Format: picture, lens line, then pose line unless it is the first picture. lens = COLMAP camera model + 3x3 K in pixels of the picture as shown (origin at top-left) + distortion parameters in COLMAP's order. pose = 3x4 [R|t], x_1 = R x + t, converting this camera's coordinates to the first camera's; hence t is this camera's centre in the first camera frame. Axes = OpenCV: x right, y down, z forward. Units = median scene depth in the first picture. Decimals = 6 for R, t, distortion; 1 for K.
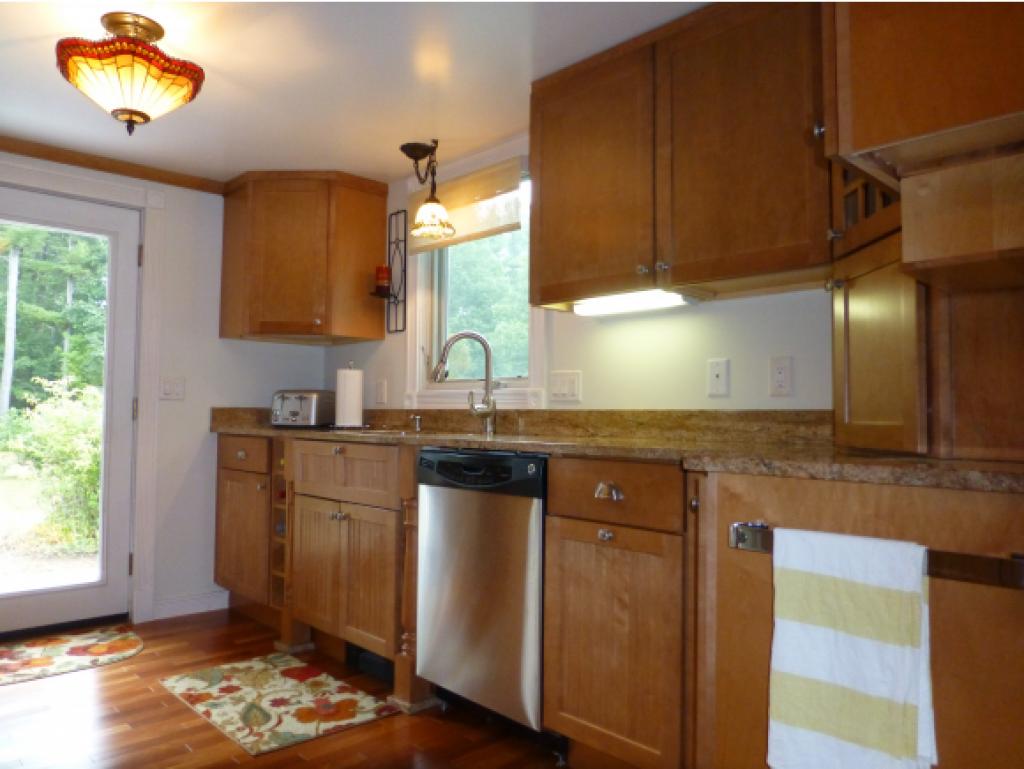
lens RADIAL K [[739.8, 0, 504.2], [0, 739.8, 383.8], [0, 0, 1]] dist [-0.030097, 0.013206]
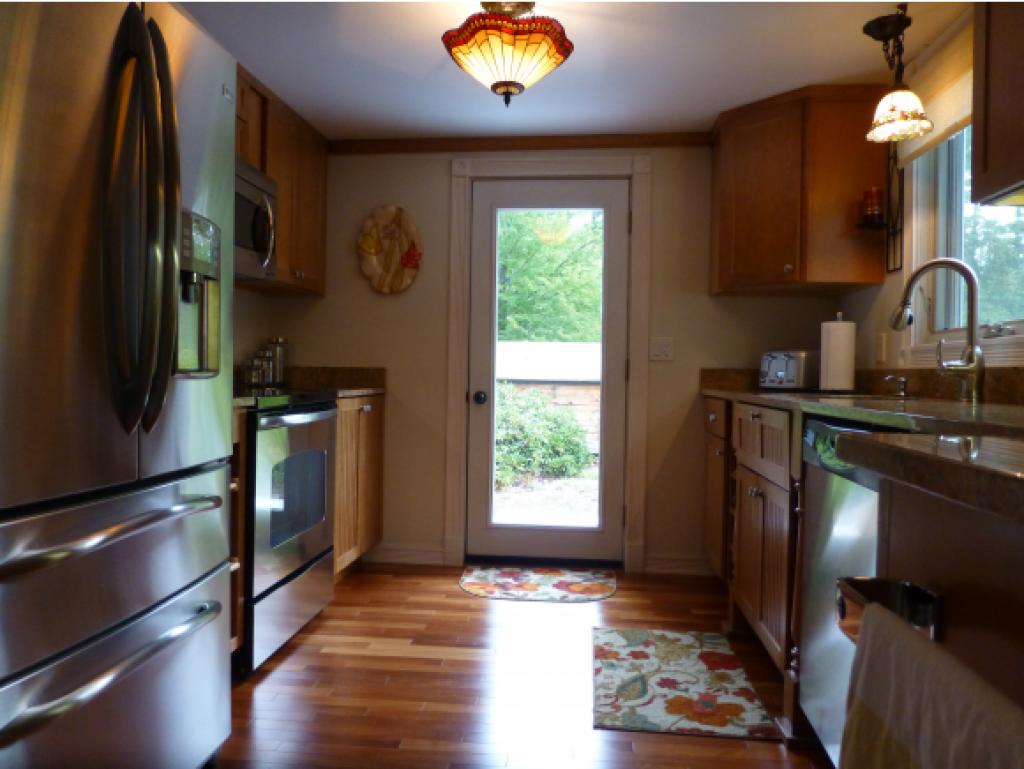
lens RADIAL K [[739.8, 0, 513.5], [0, 739.8, 385.1], [0, 0, 1]] dist [-0.030097, 0.013206]
pose [[0.650693, 0.012915, -0.759231, 0.235685], [0.021811, 0.999125, 0.035689, 0.018054], [0.759027, -0.039782, 0.649842, 0.232629]]
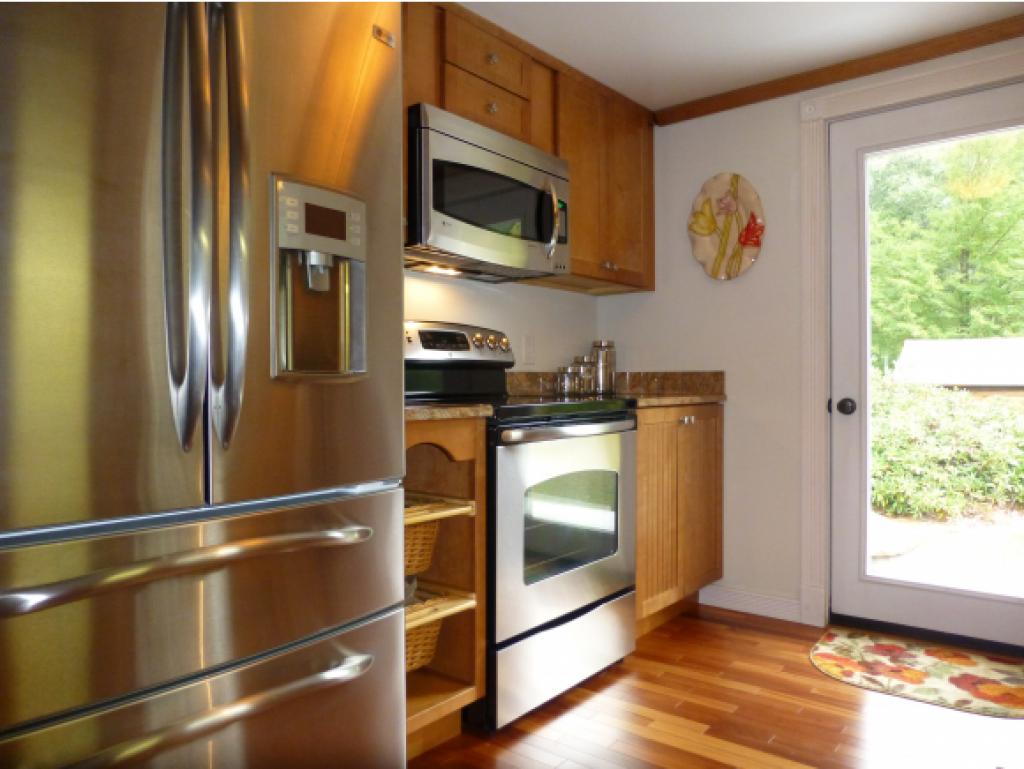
lens RADIAL K [[739.8, 0, 512.1], [0, 739.8, 387.7], [0, 0, 1]] dist [-0.030097, 0.013206]
pose [[0.126871, -0.004154, -0.991911, 0.120314], [0.050498, 0.998722, 0.002277, 0.035997], [0.990633, -0.050378, 0.126918, 0.473960]]
